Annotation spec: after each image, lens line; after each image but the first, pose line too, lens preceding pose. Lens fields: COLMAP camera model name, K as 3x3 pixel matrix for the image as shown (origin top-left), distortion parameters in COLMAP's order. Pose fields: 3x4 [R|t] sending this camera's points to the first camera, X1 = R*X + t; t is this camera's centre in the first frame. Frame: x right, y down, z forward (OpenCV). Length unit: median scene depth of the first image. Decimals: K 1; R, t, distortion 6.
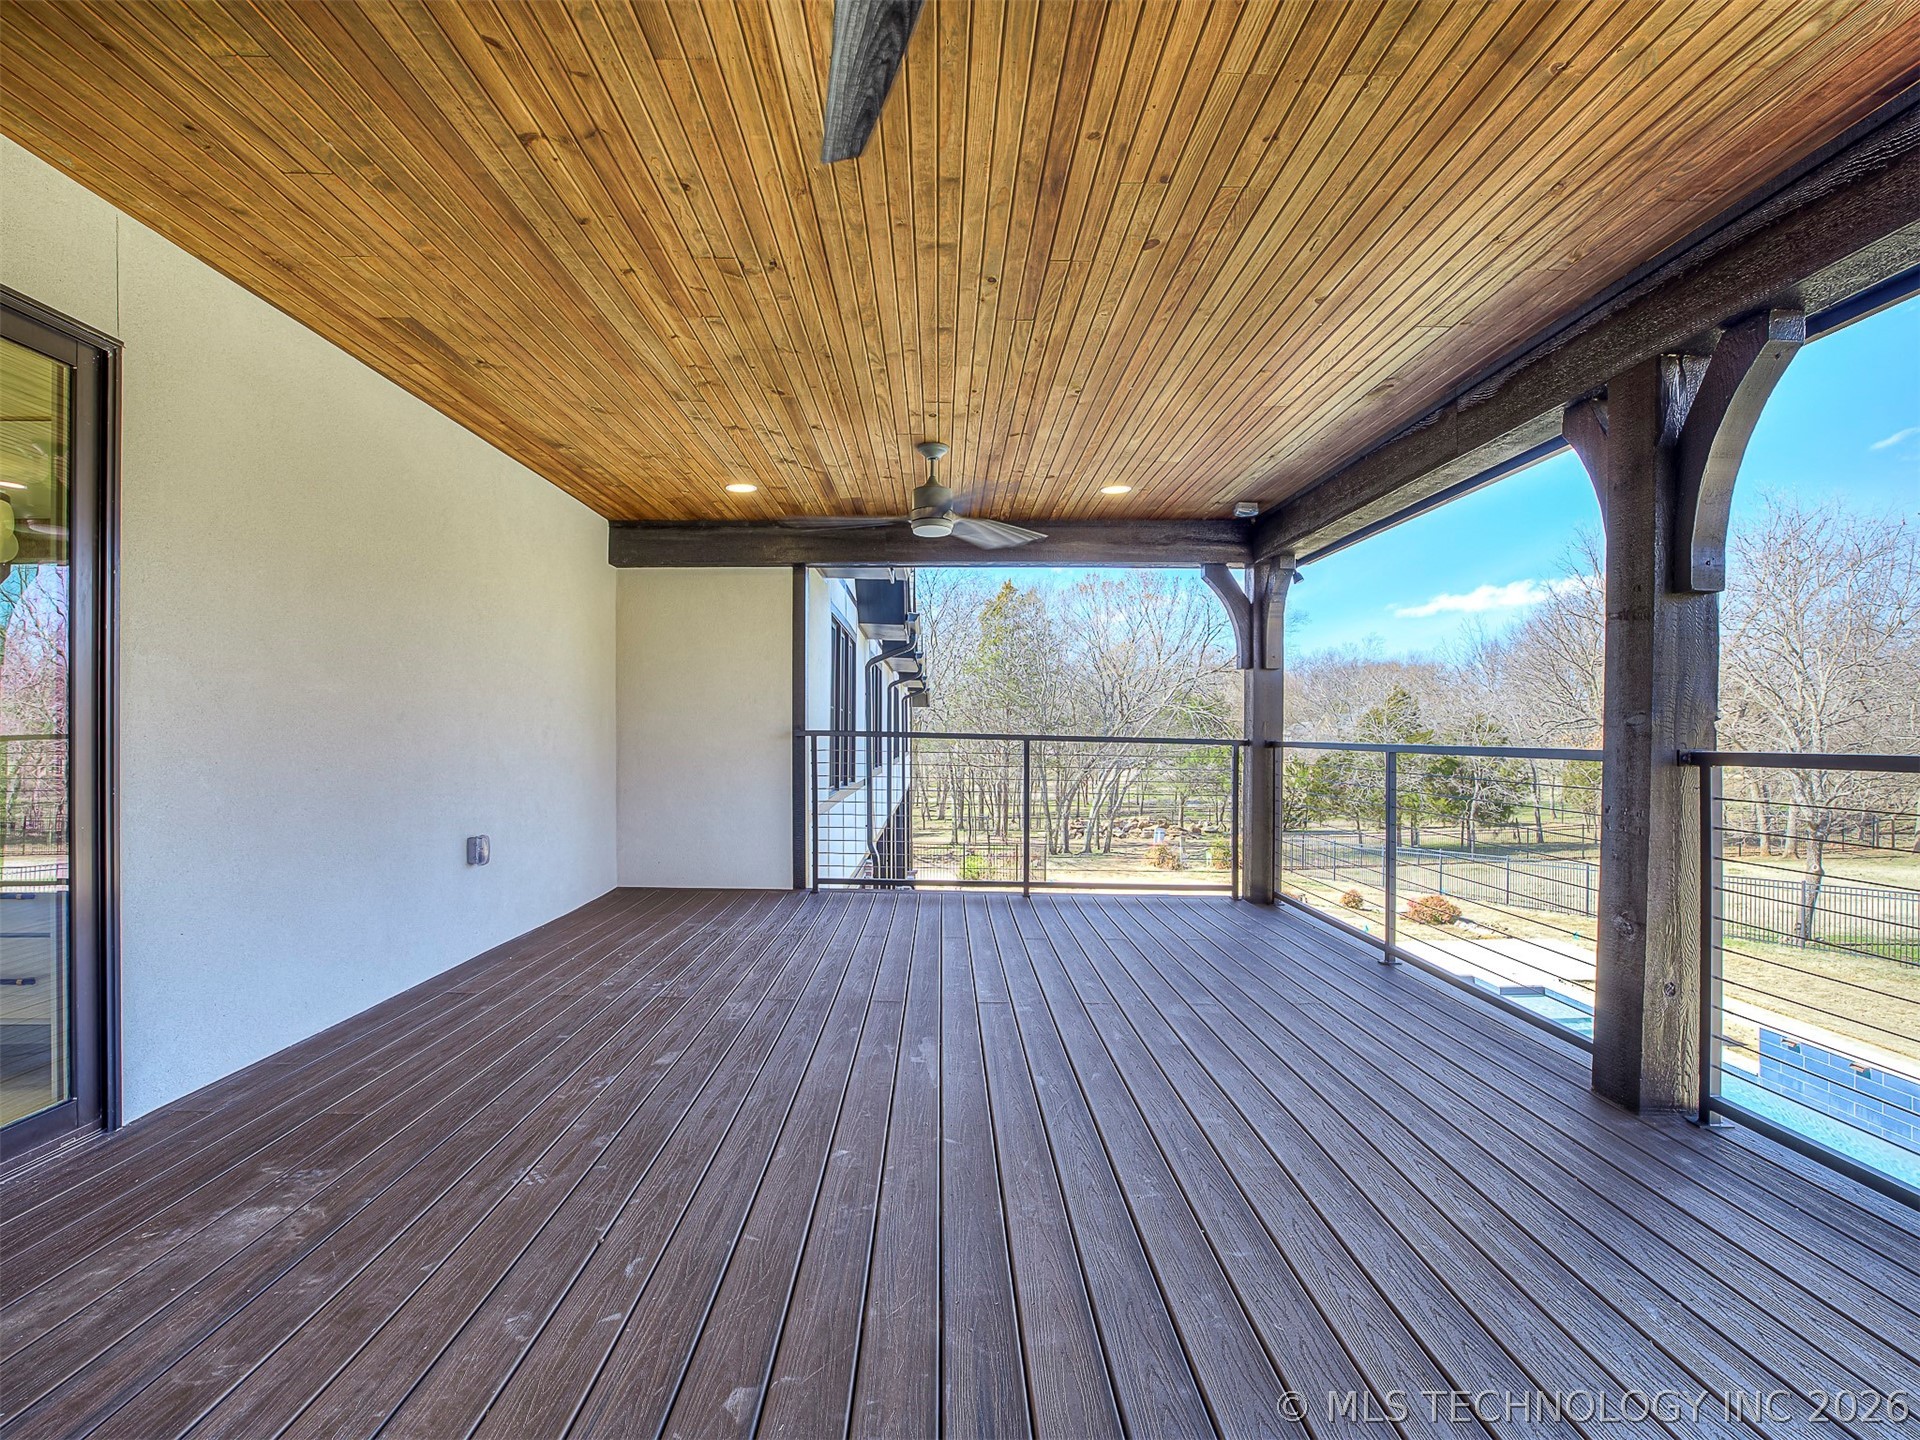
lens RADIAL K [[897.8, 0, 955.1], [0, 897.8, 734.8], [0, 0, 1]] dist [-0.022557, -0.000249]
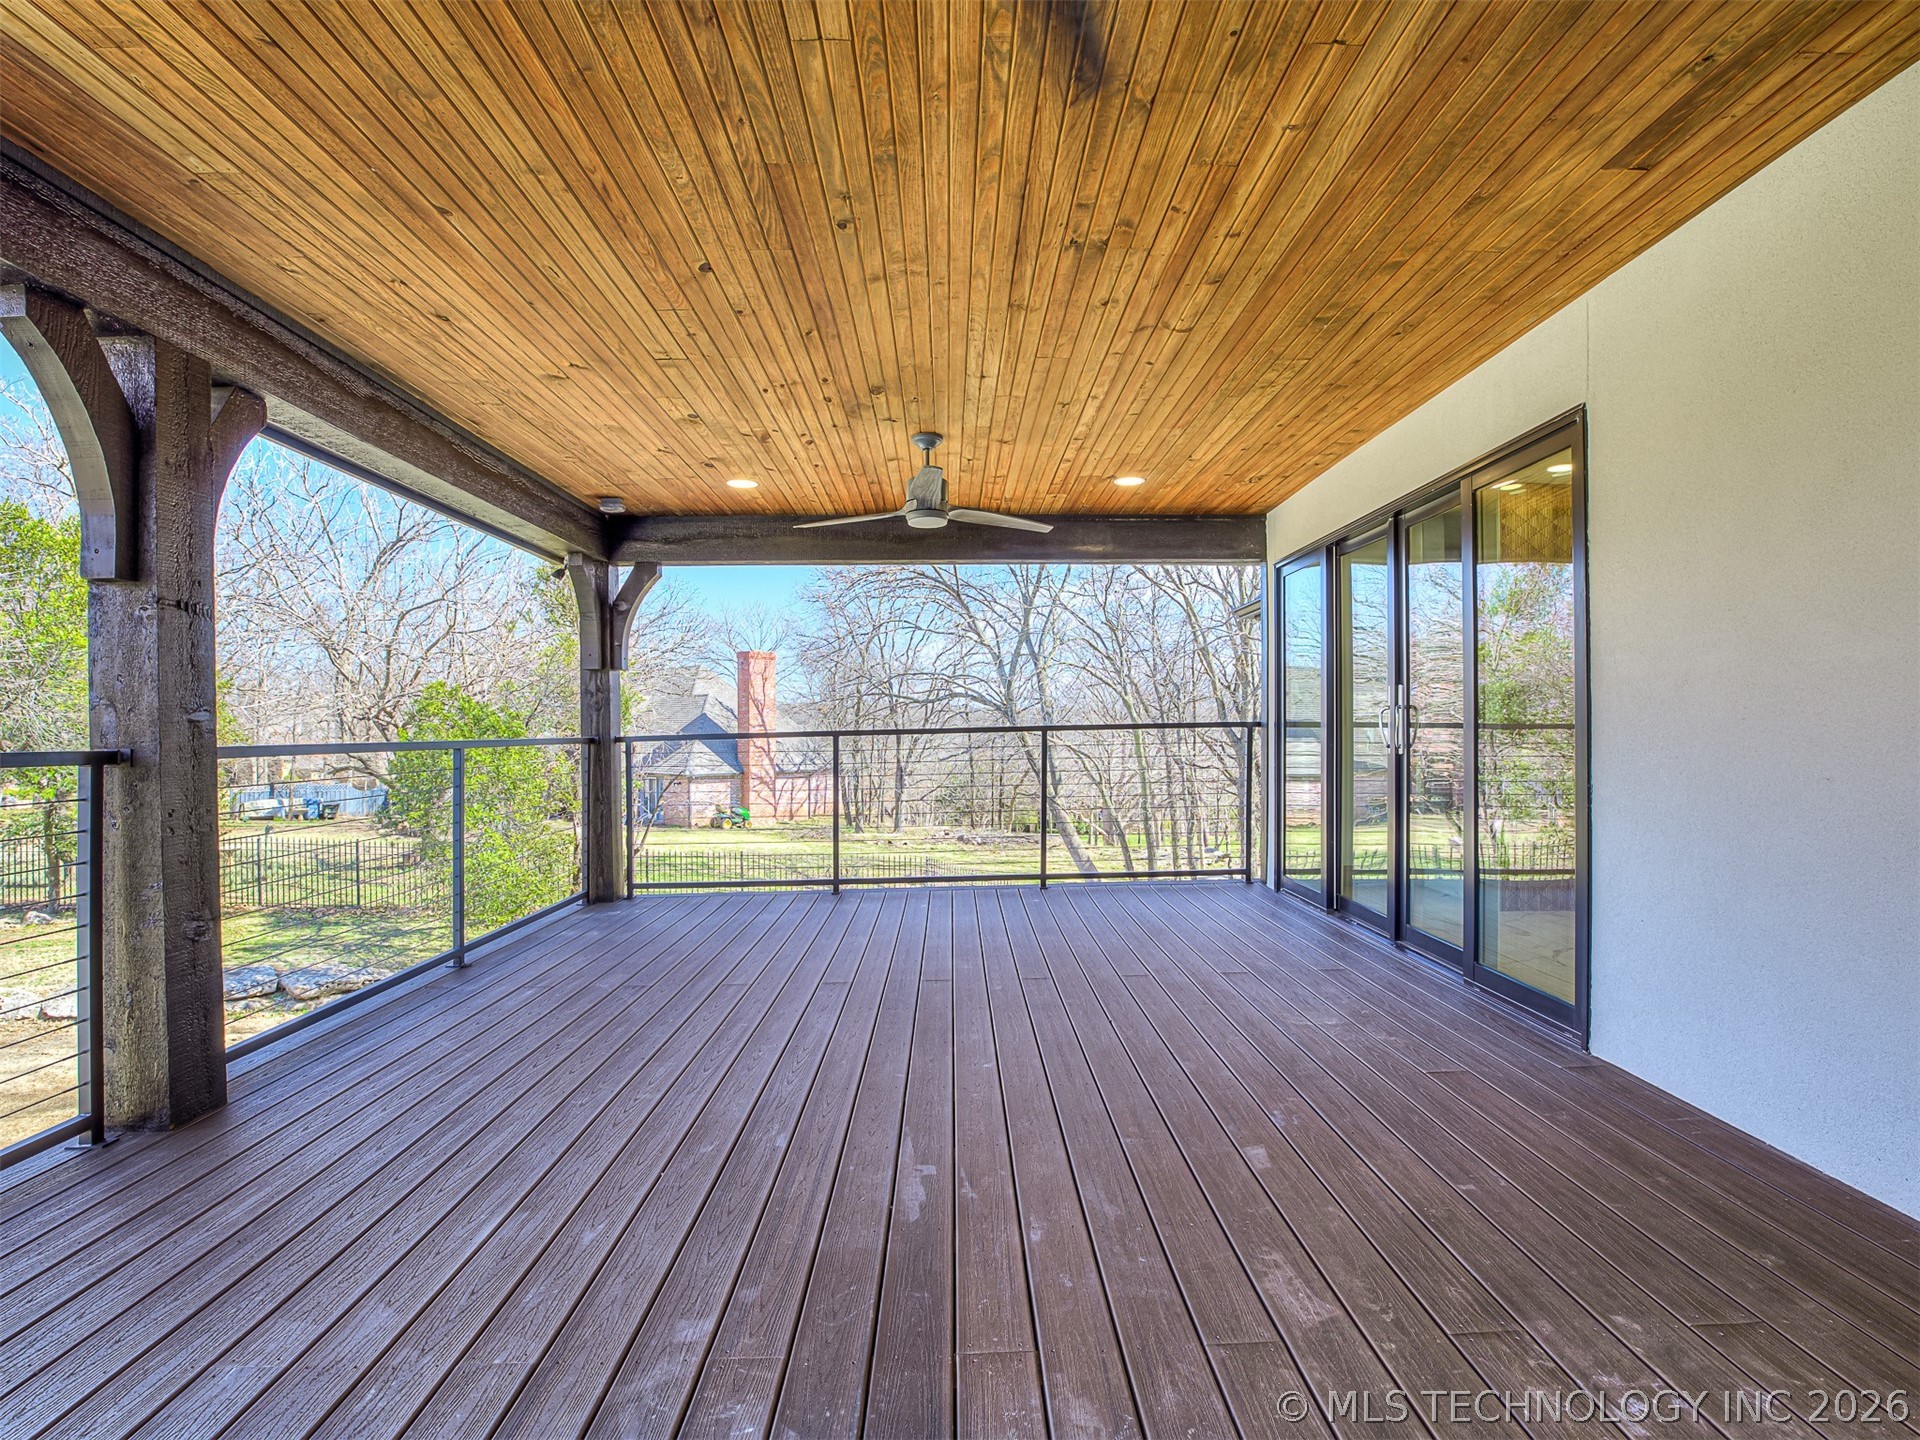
lens RADIAL K [[897.8, 0, 964.4], [0, 897.8, 726.4], [0, 0, 1]] dist [-0.022557, -0.000249]
pose [[-0.999986, 0.002932, 0.004308, -0.083269], [0.002905, 0.999977, -0.006118, 0.002609], [-0.004325, -0.006105, -0.999972, 1.874662]]
